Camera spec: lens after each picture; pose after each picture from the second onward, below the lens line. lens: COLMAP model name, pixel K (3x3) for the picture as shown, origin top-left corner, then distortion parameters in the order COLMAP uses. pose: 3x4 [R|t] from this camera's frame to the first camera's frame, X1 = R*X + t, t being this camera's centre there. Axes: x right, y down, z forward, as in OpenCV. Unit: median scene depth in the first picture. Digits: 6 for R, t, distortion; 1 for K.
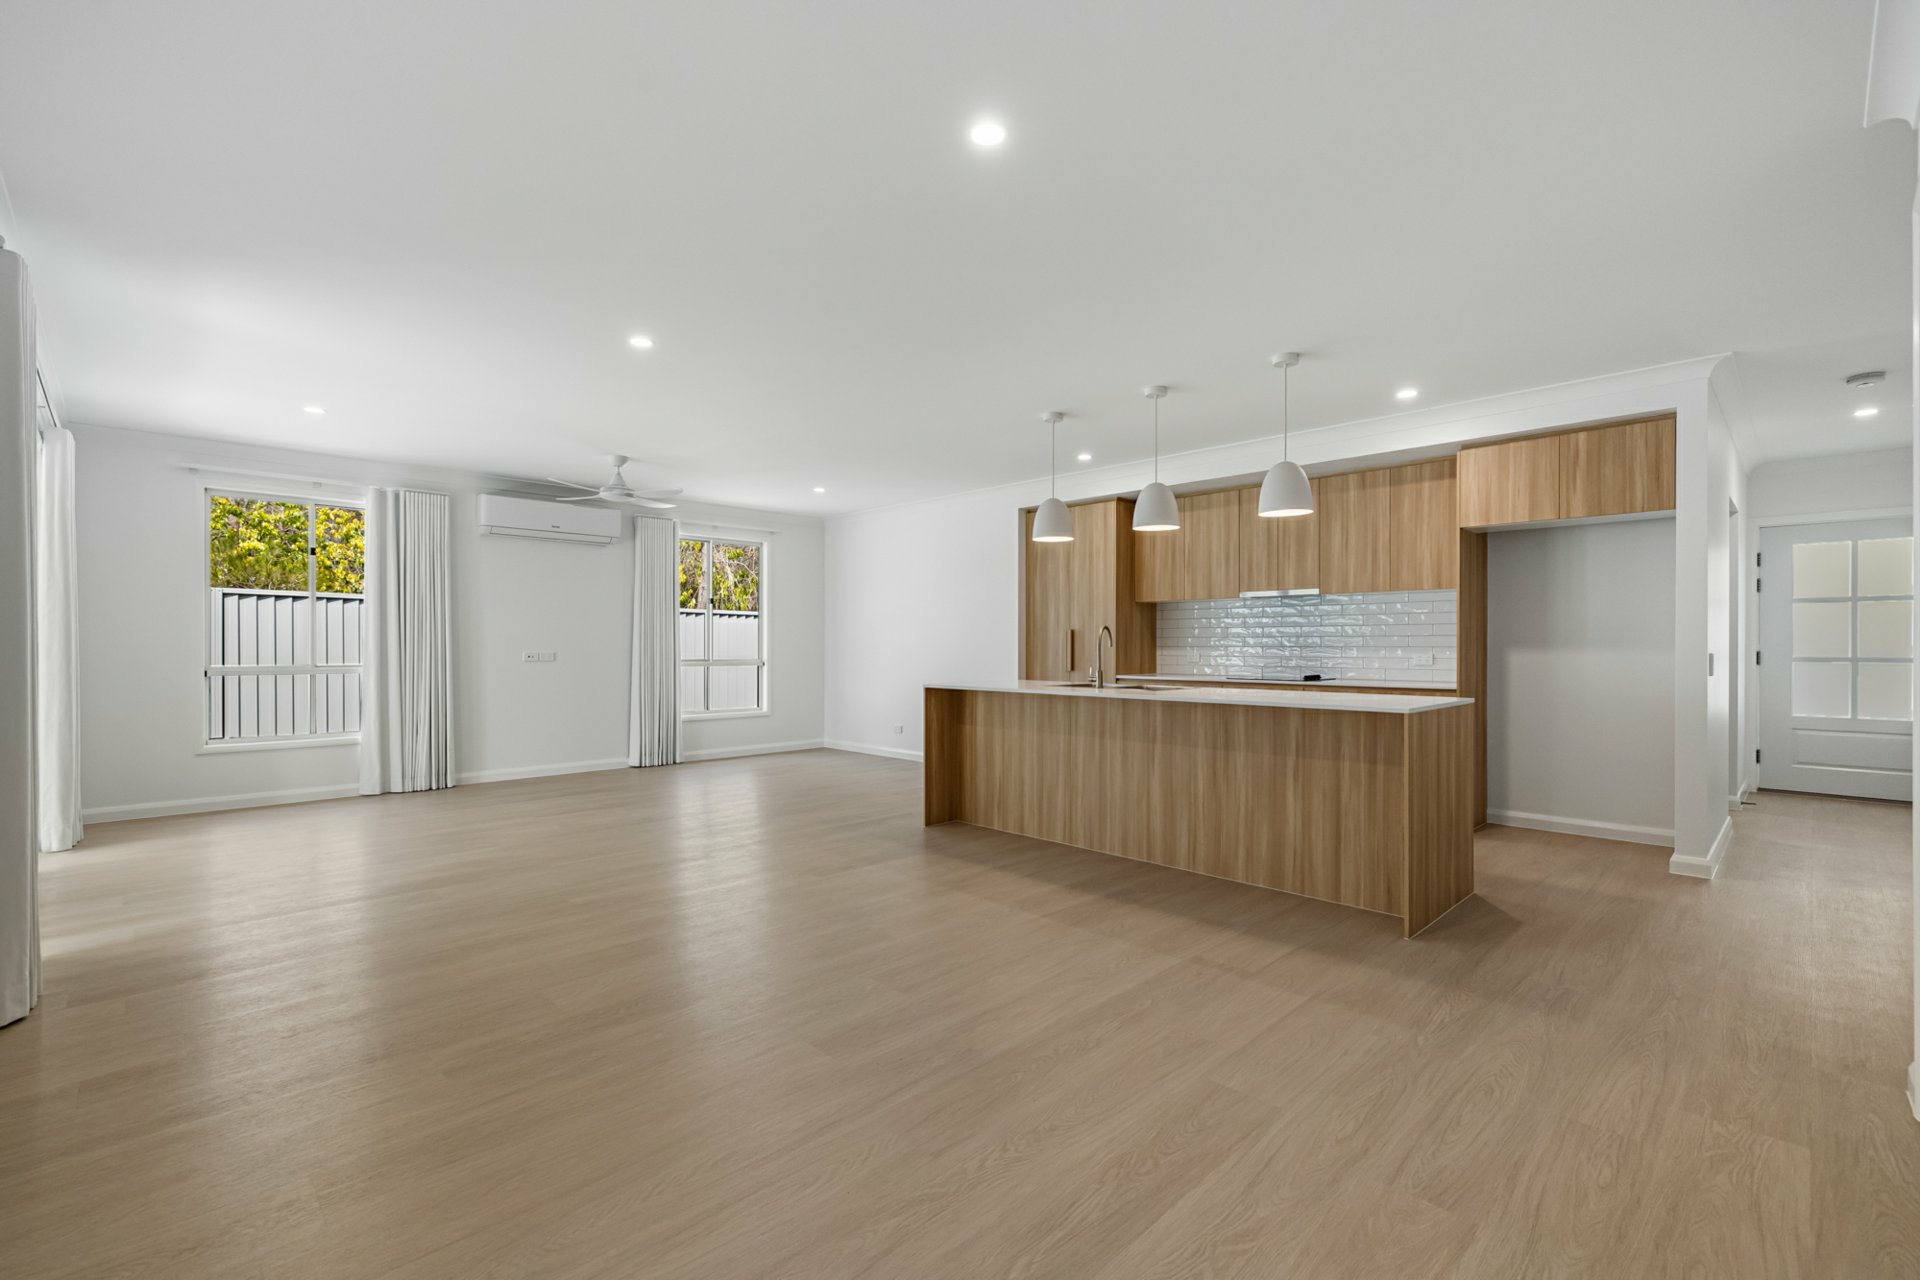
lens RADIAL K [[825.3, 0, 958.2], [0, 825.3, 651.9], [0, 0, 1]] dist [0.003370, 0.000463]
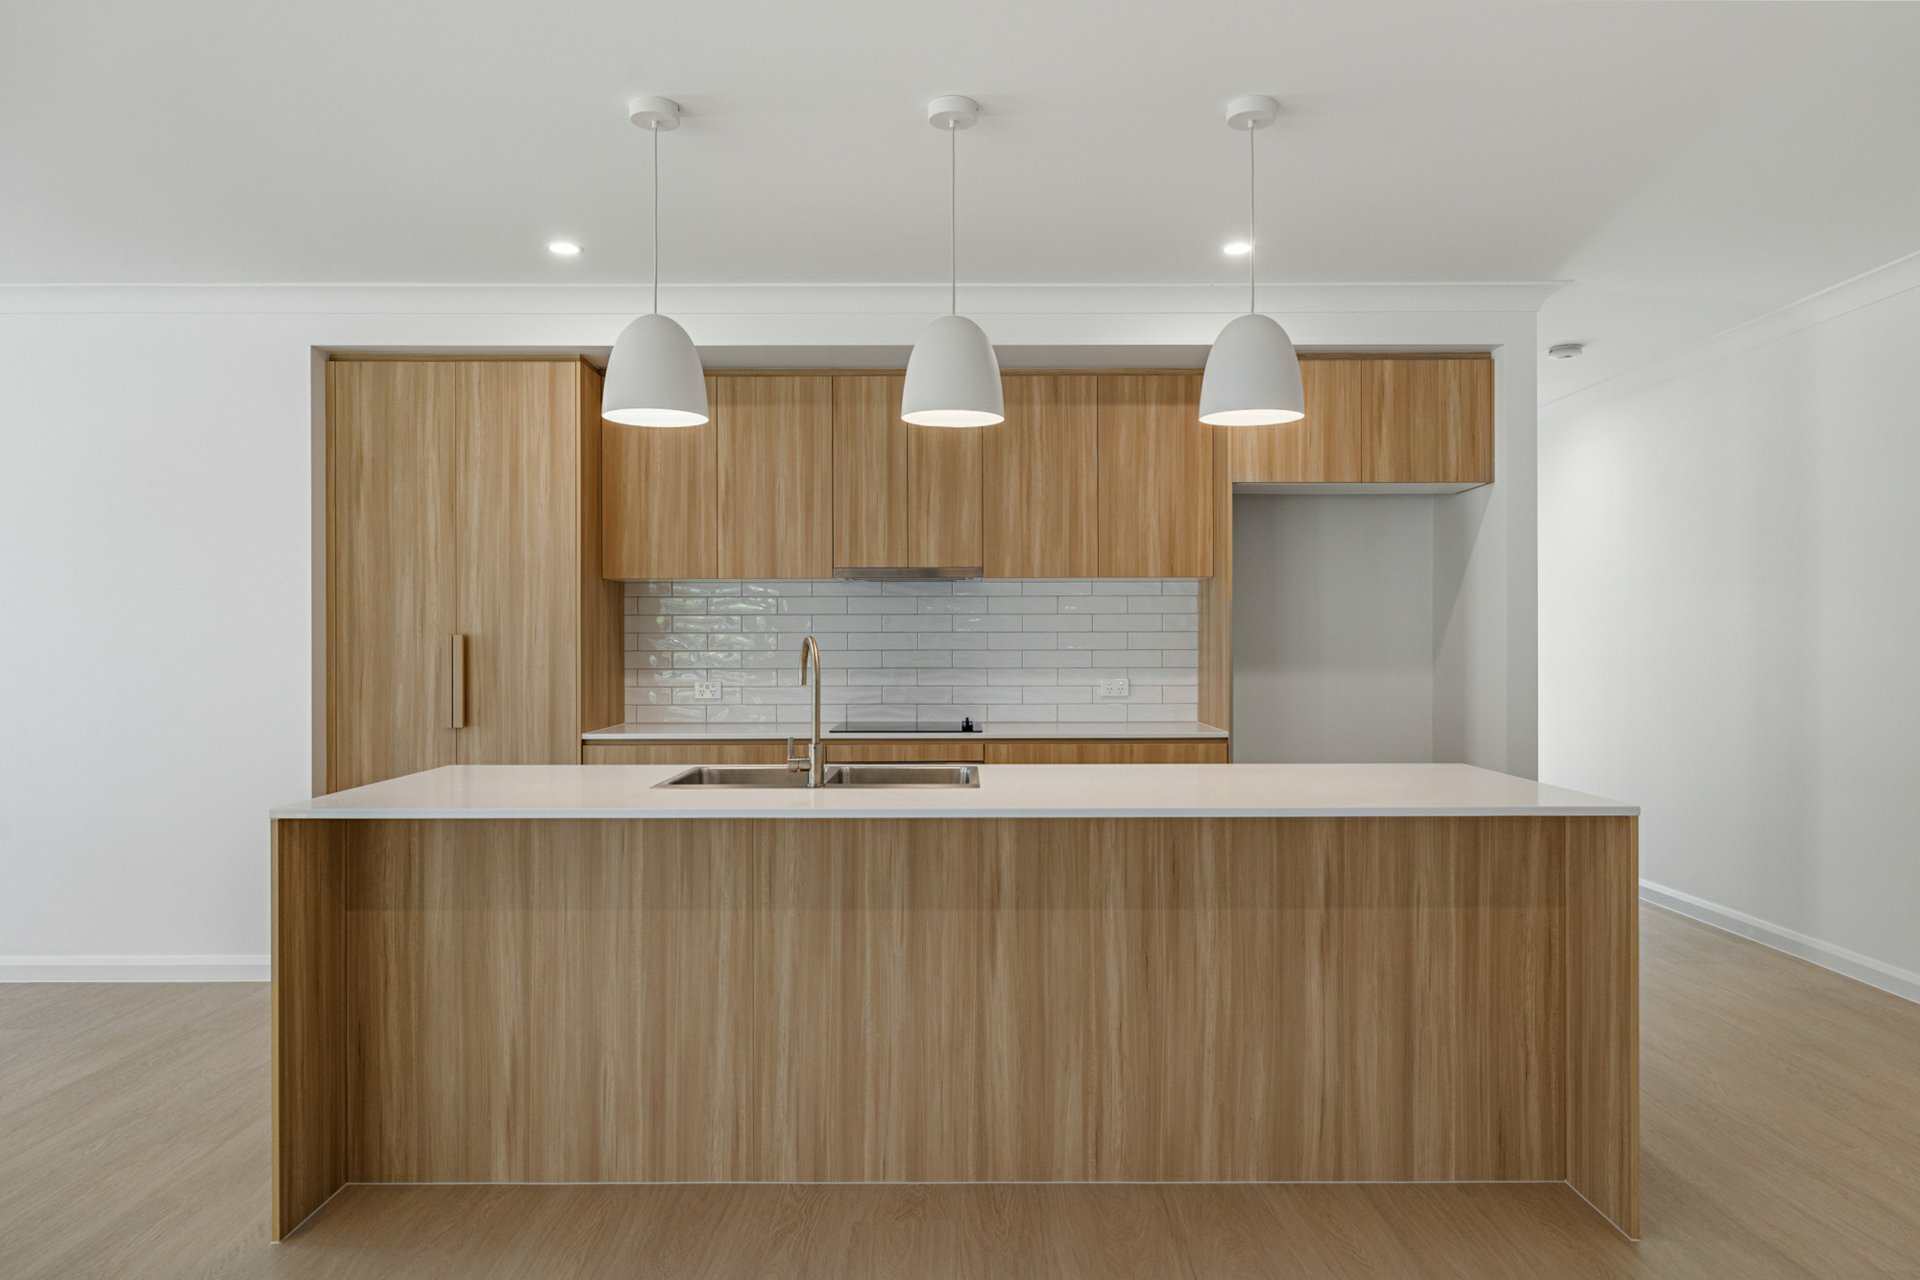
lens RADIAL K [[1221.3, 0, 951.0], [0, 1221.3, 644.5], [0, 0, 1]] dist [0.003541, -0.001013]
pose [[0.701538, -0.003285, 0.712625, -0.208475], [0.008789, 0.999953, -0.004043, -0.023617], [-0.712578, 0.009100, 0.701534, 0.485263]]
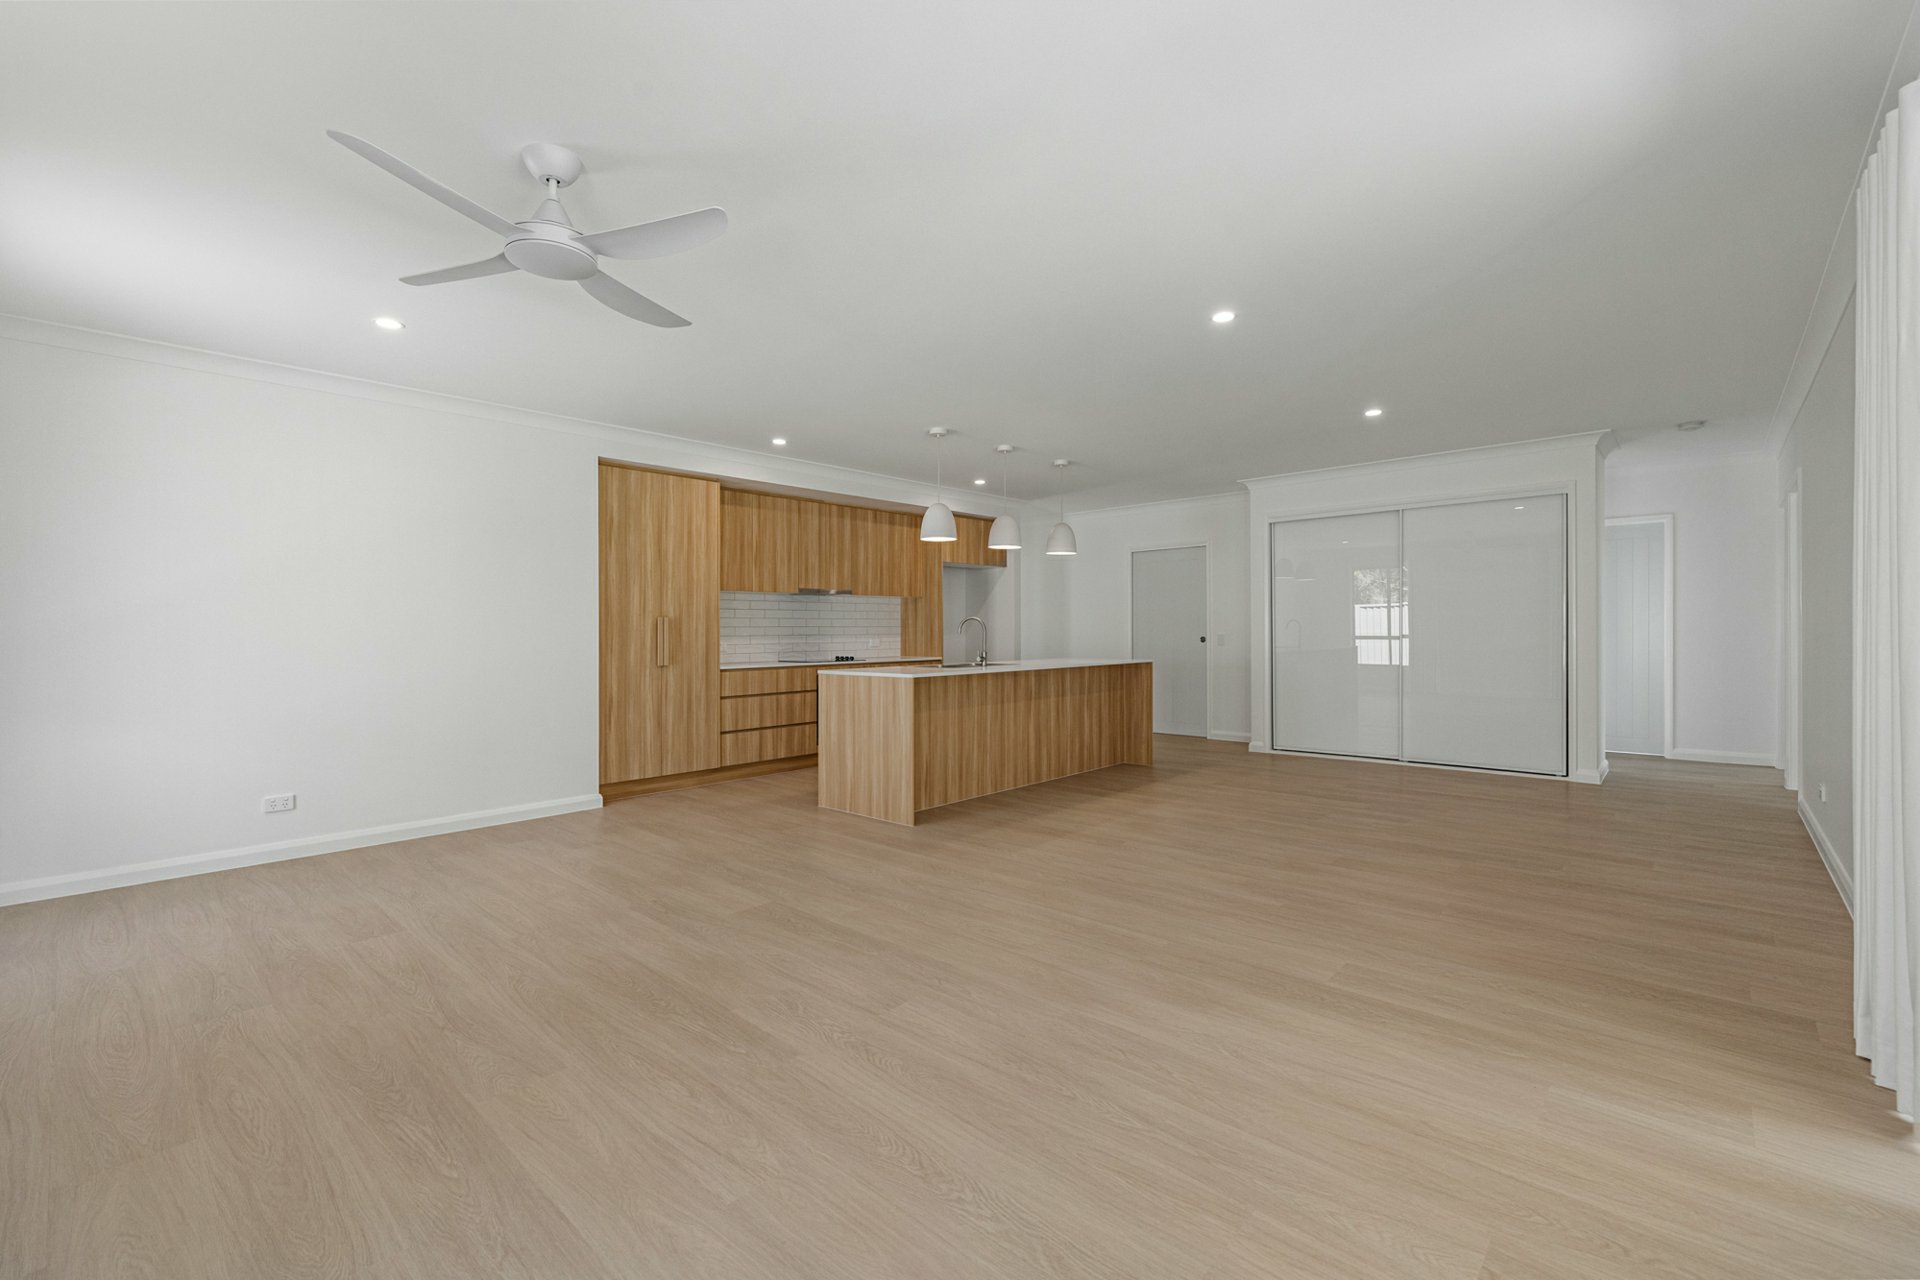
lens RADIAL K [[825.3, 0, 946.7], [0, 825.3, 640.8], [0, 0, 1]] dist [0.003370, 0.000463]
pose [[-0.048482, -0.010585, 0.998768, -1.026360], [0.017689, 0.999778, 0.011455, -0.010178], [-0.998667, 0.018222, -0.048284, 1.050207]]
